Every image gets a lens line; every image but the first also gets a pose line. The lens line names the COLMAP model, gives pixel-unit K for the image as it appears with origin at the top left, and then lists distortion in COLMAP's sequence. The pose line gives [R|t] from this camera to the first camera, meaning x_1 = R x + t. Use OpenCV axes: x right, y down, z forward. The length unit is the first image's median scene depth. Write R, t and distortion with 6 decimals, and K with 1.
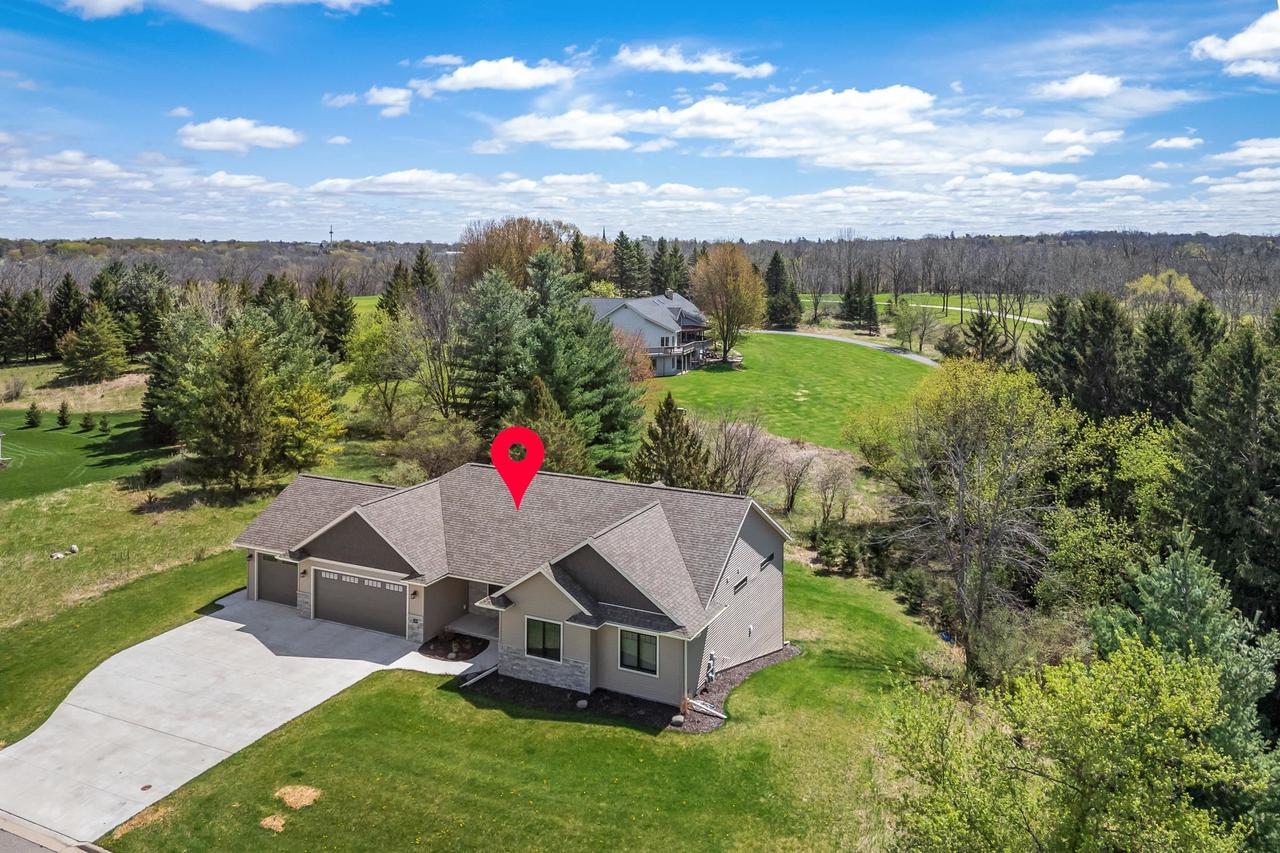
lens RADIAL K [[984.1, 0, 609.5], [0, 984.1, 462.8], [0, 0, 1]] dist [0.045193, -0.023063]
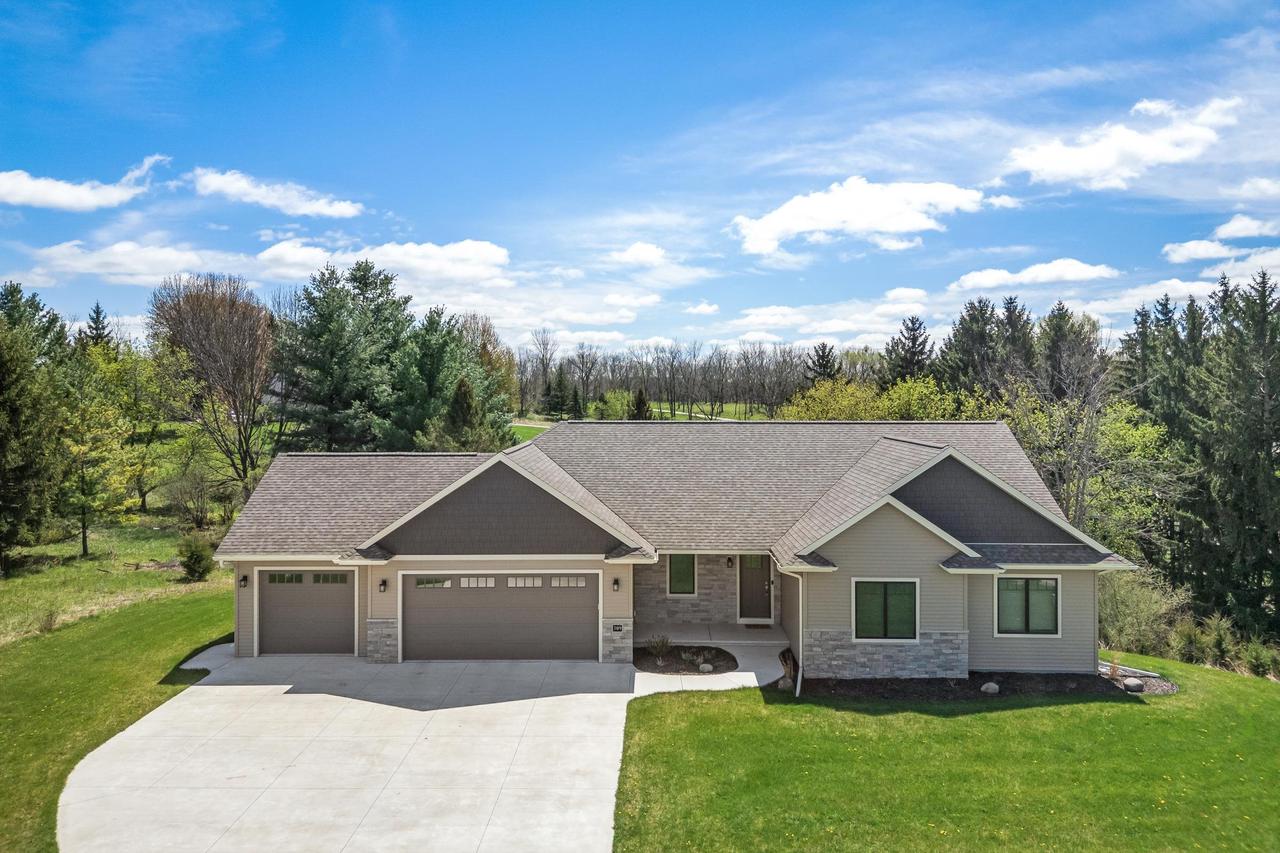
lens RADIAL K [[931.3, 0, 633.0], [0, 931.3, 469.8], [0, 0, 1]] dist [0.065552, -0.070800]
pose [[0.896322, -0.033676, 0.442124, -0.114744], [0.095617, 0.988332, -0.118565, 0.033765], [-0.432972, 0.148547, 0.889083, 0.116313]]
